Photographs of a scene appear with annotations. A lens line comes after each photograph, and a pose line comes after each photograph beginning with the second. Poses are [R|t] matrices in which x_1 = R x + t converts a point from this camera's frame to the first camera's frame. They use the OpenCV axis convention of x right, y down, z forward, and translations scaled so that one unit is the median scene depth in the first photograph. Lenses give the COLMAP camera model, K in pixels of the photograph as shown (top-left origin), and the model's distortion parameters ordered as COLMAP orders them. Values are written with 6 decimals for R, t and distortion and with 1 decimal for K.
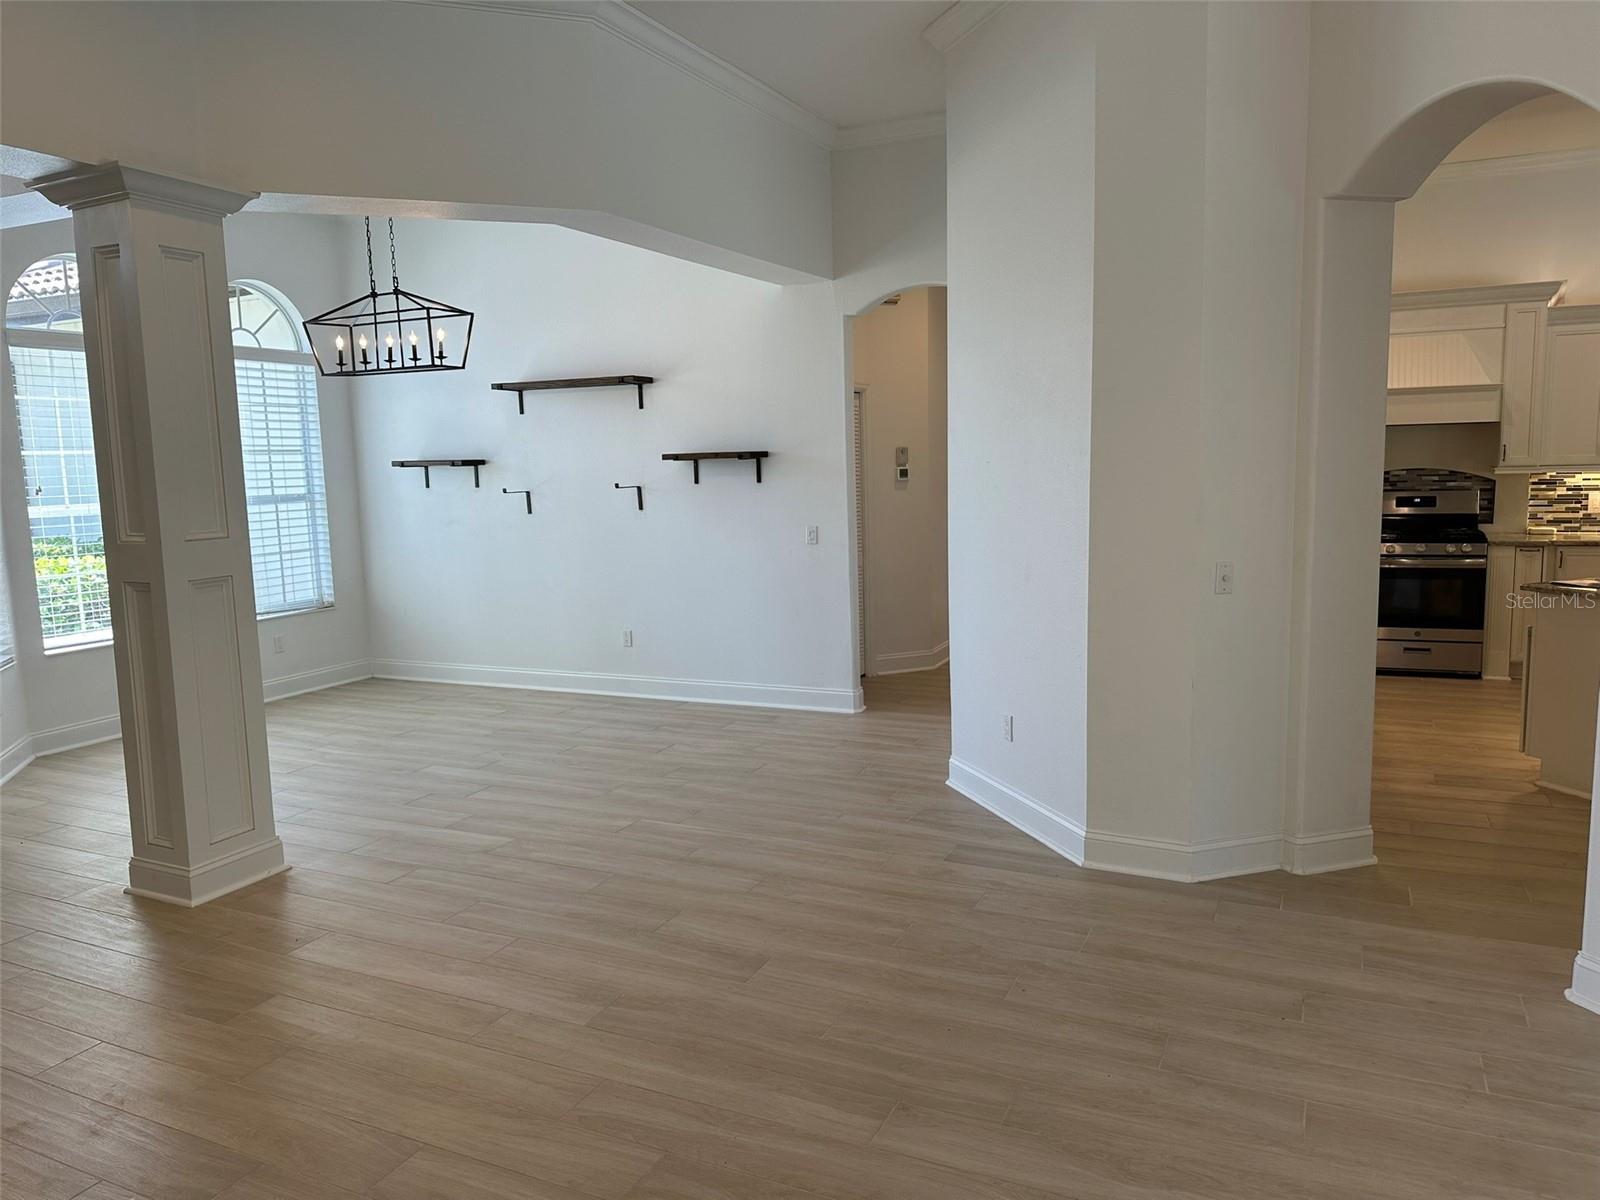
lens RADIAL K [[1126.1, 0, 801.9], [0, 1126.1, 605.8], [0, 0, 1]] dist [0.039407, -0.050407]
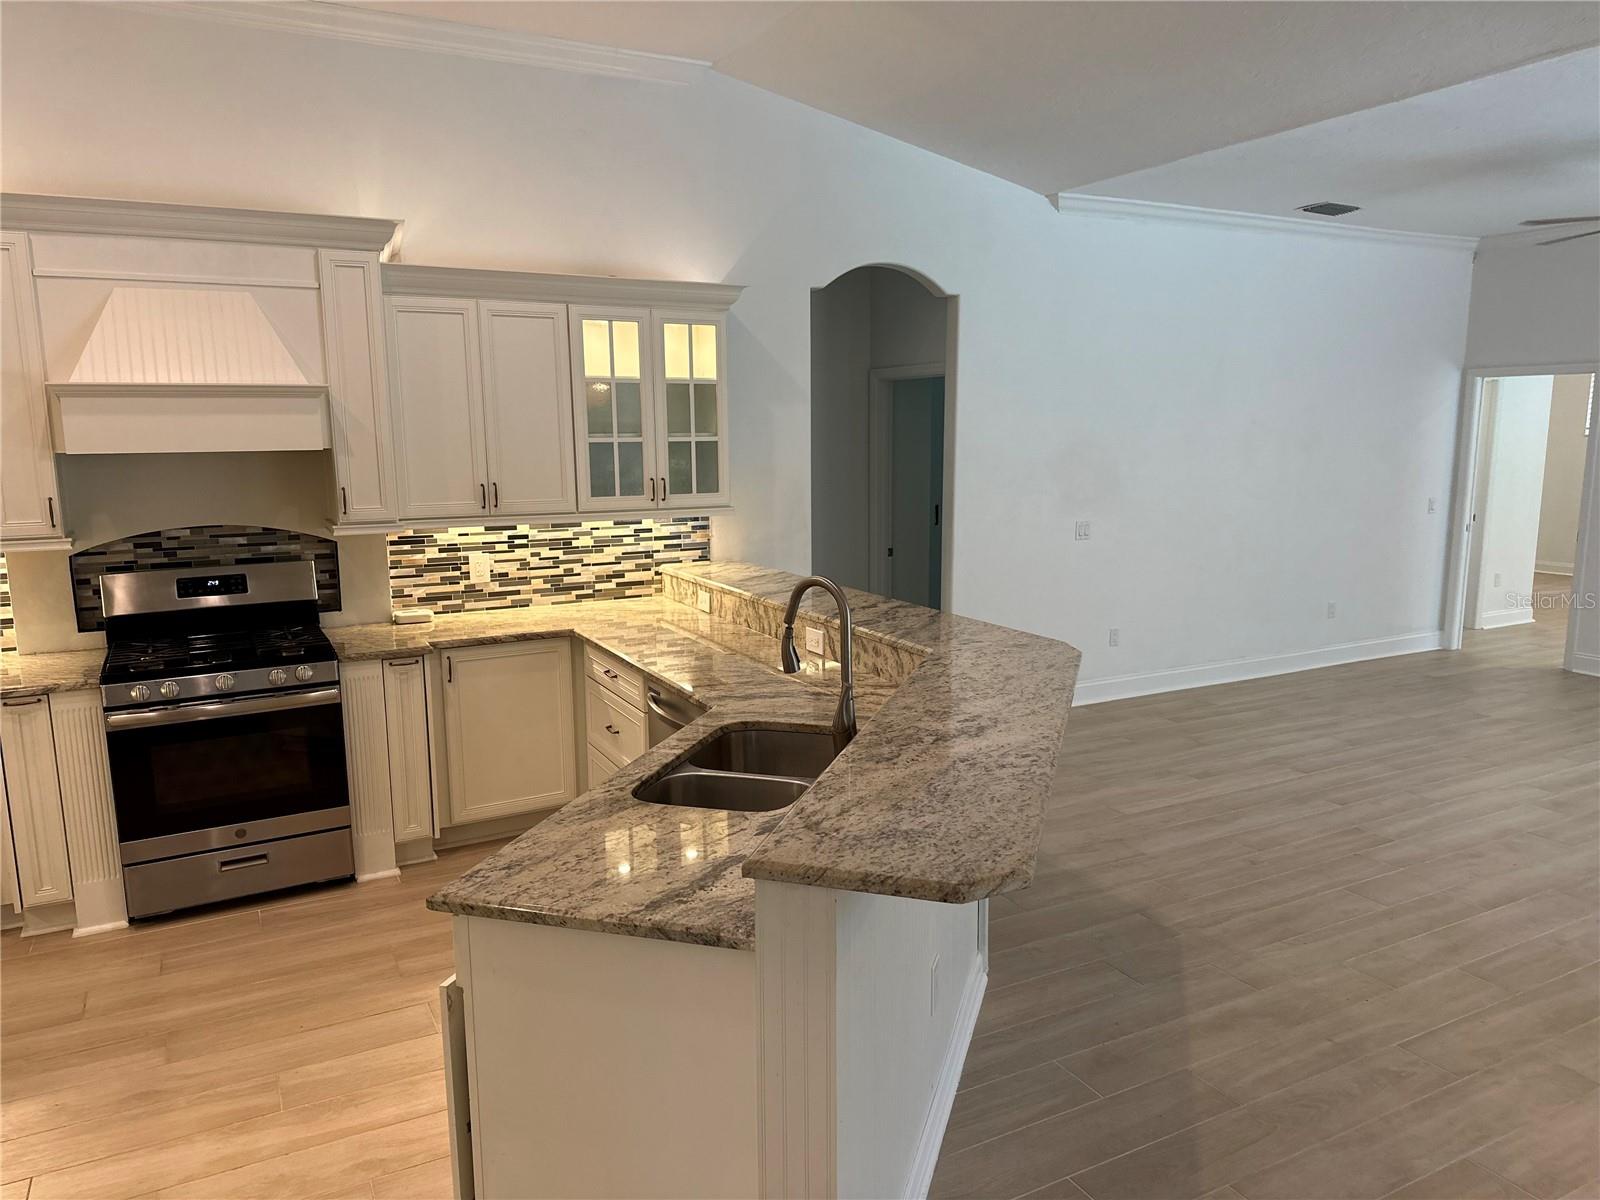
lens RADIAL K [[1126.1, 0, 798.2], [0, 1126.1, 606.6], [0, 0, 1]] dist [0.039407, -0.050407]
pose [[0.596688, -0.110803, 0.794787, 0.282735], [0.098478, 0.993046, 0.064510, -0.094989], [-0.796408, 0.039777, 0.603450, 0.453949]]
